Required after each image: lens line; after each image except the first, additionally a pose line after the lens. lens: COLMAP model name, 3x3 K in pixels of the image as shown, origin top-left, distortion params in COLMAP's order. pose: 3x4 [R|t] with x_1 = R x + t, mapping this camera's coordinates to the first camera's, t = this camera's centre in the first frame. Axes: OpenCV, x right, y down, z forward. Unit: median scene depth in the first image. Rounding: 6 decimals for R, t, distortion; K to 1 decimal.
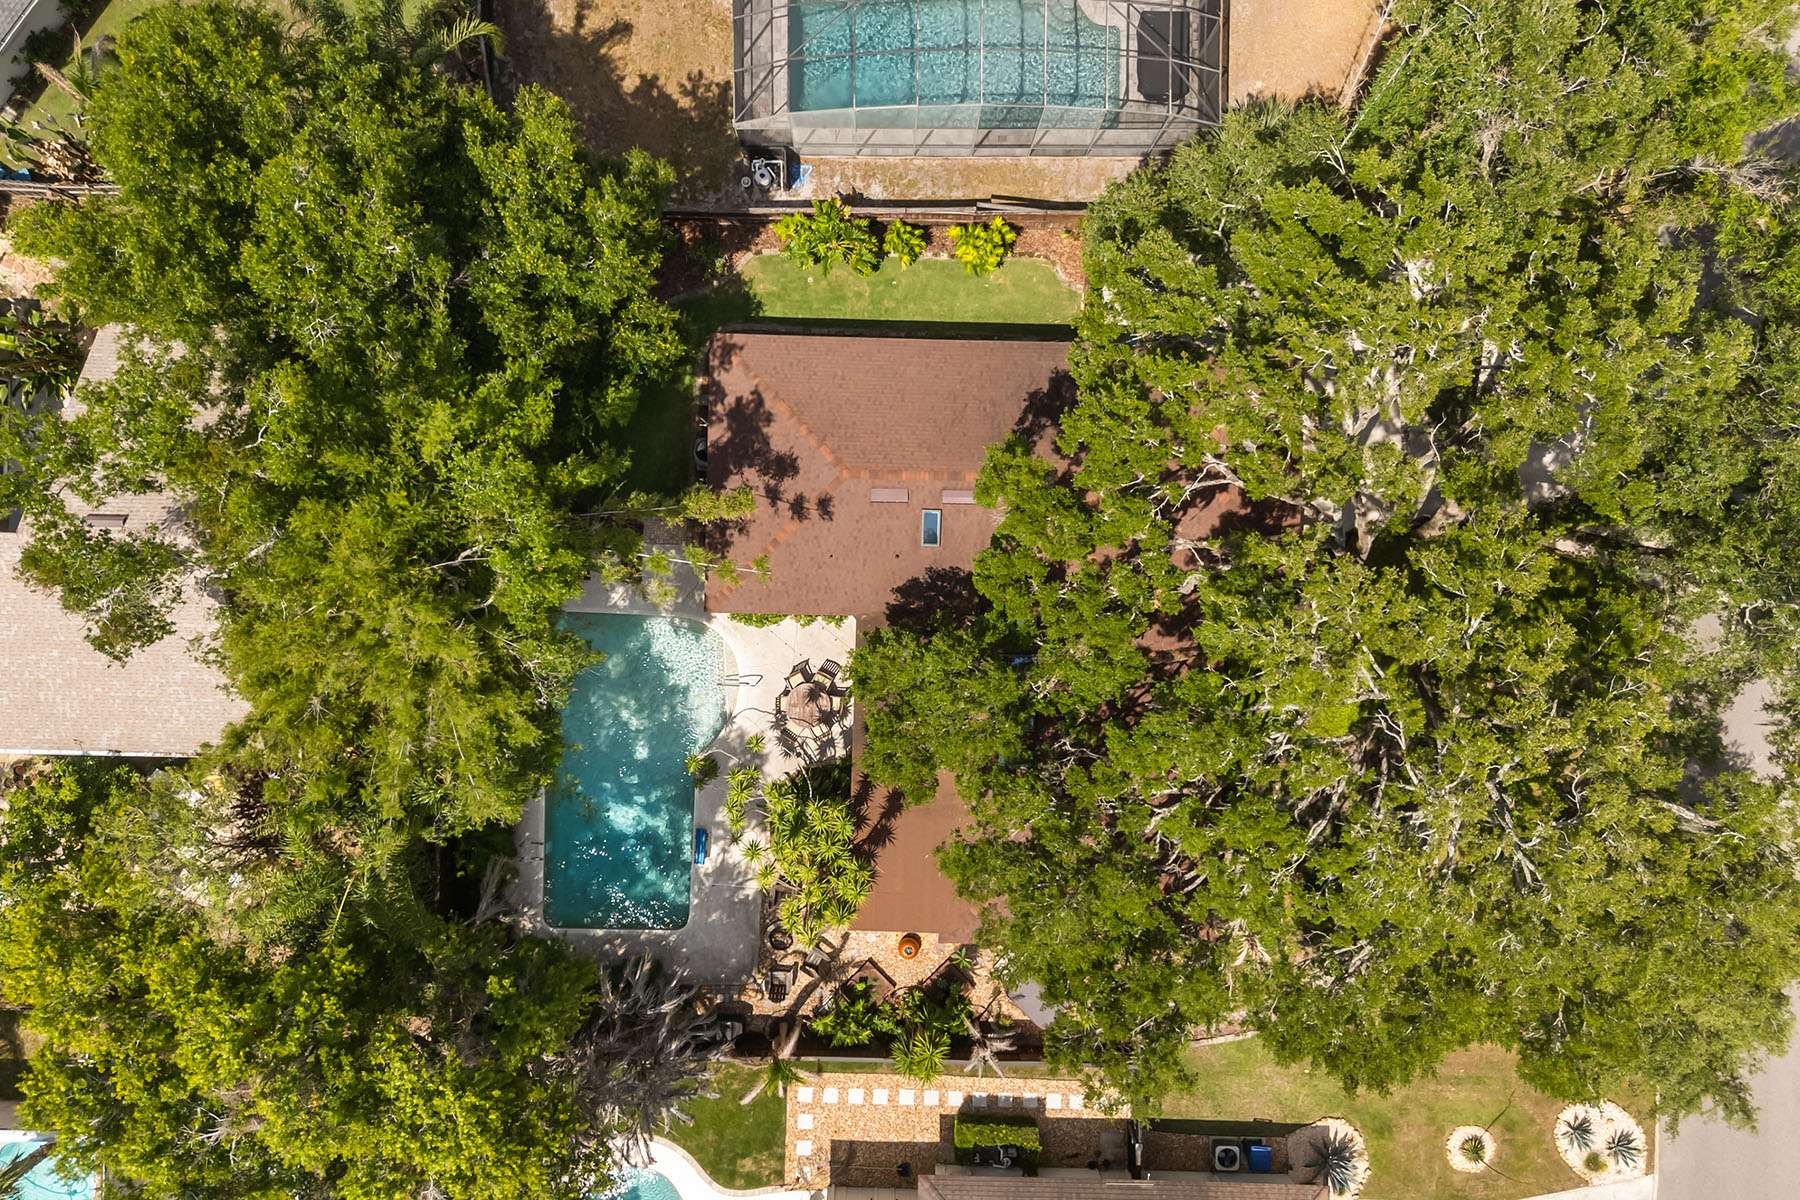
lens RADIAL K [[1282.3, 0, 900.0], [0, 1282.3, 600.0], [0, 0, 1]] dist [0.032954, -0.030743]
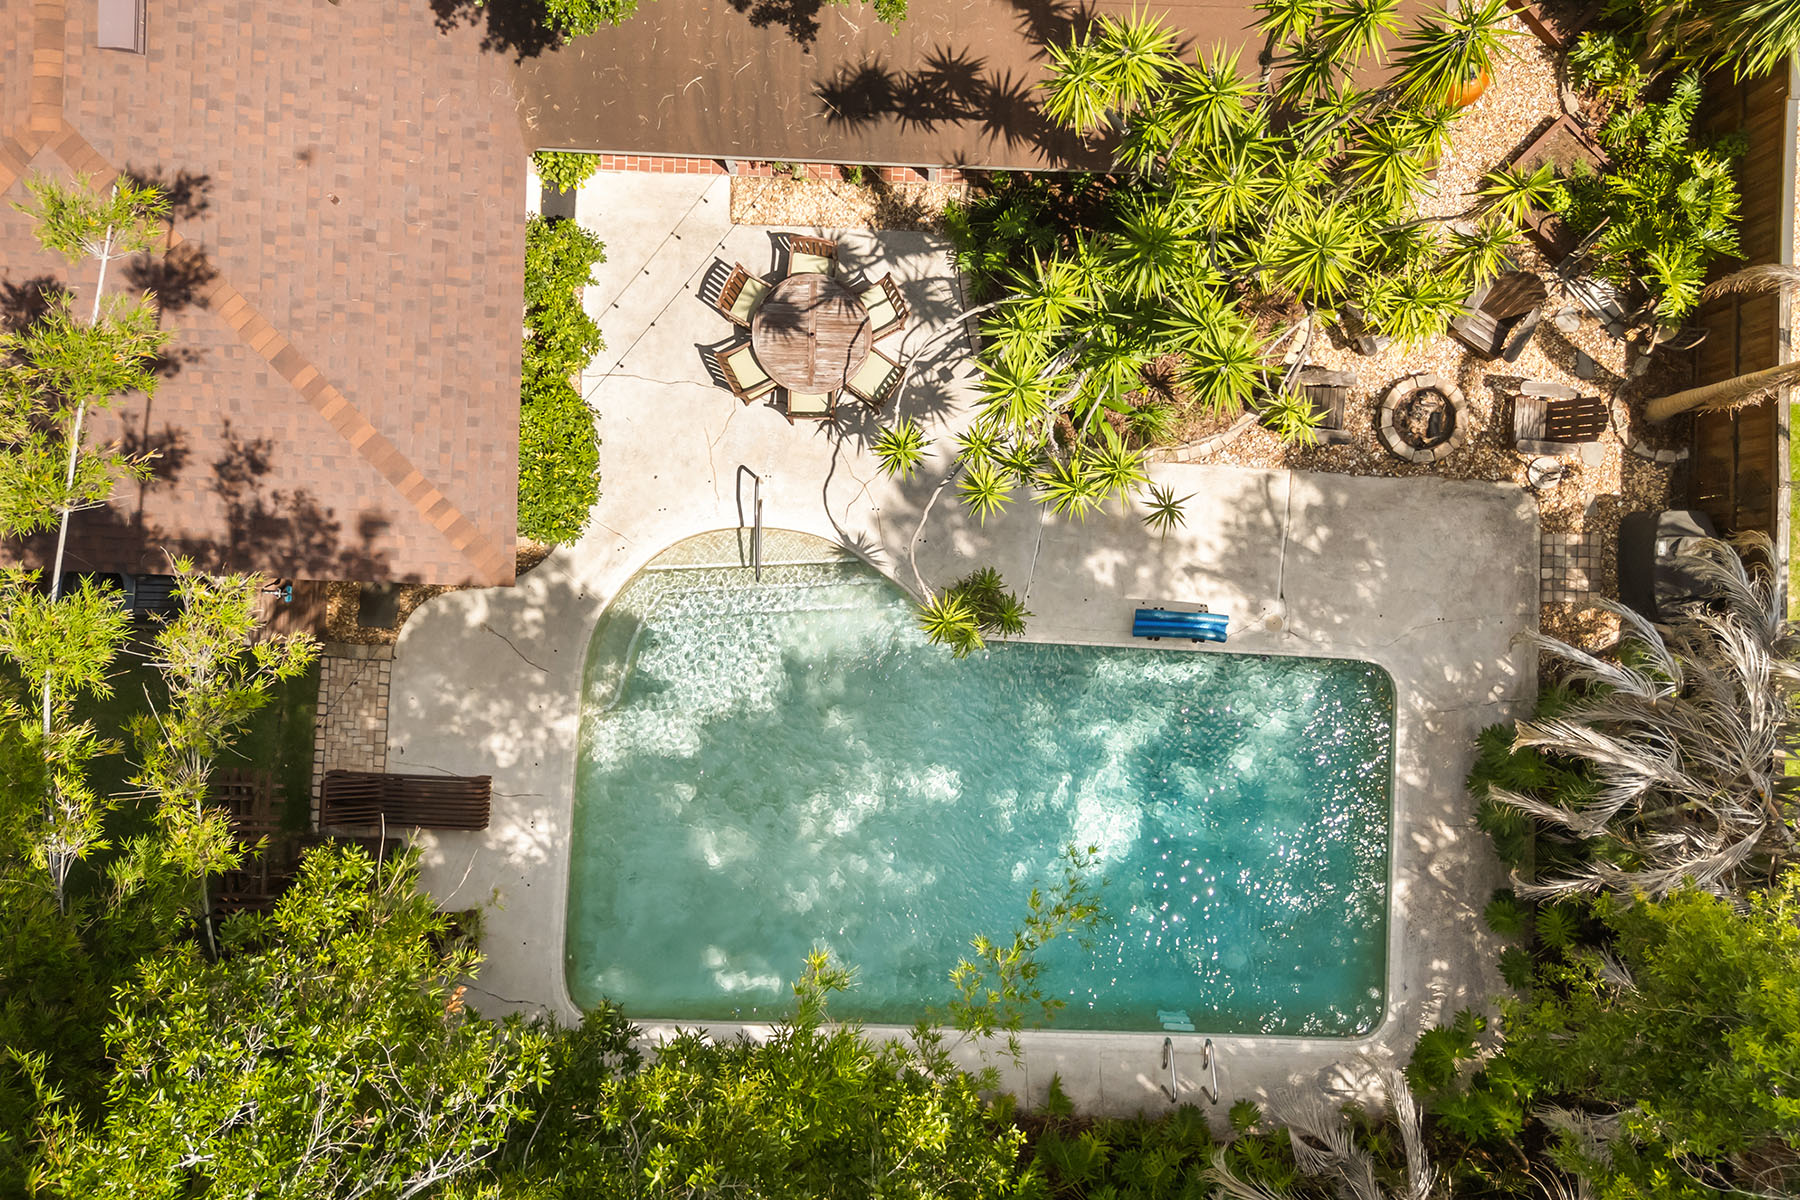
lens RADIAL K [[1281.1, 0, 902.0], [0, 1281.1, 636.6], [0, 0, 1]] dist [0.056278, -0.052949]
pose [[0.007735, -0.999632, -0.026007, -0.147420], [0.999957, 0.007866, -0.004928, 0.109342], [0.005131, -0.025968, 0.999650, 0.607471]]
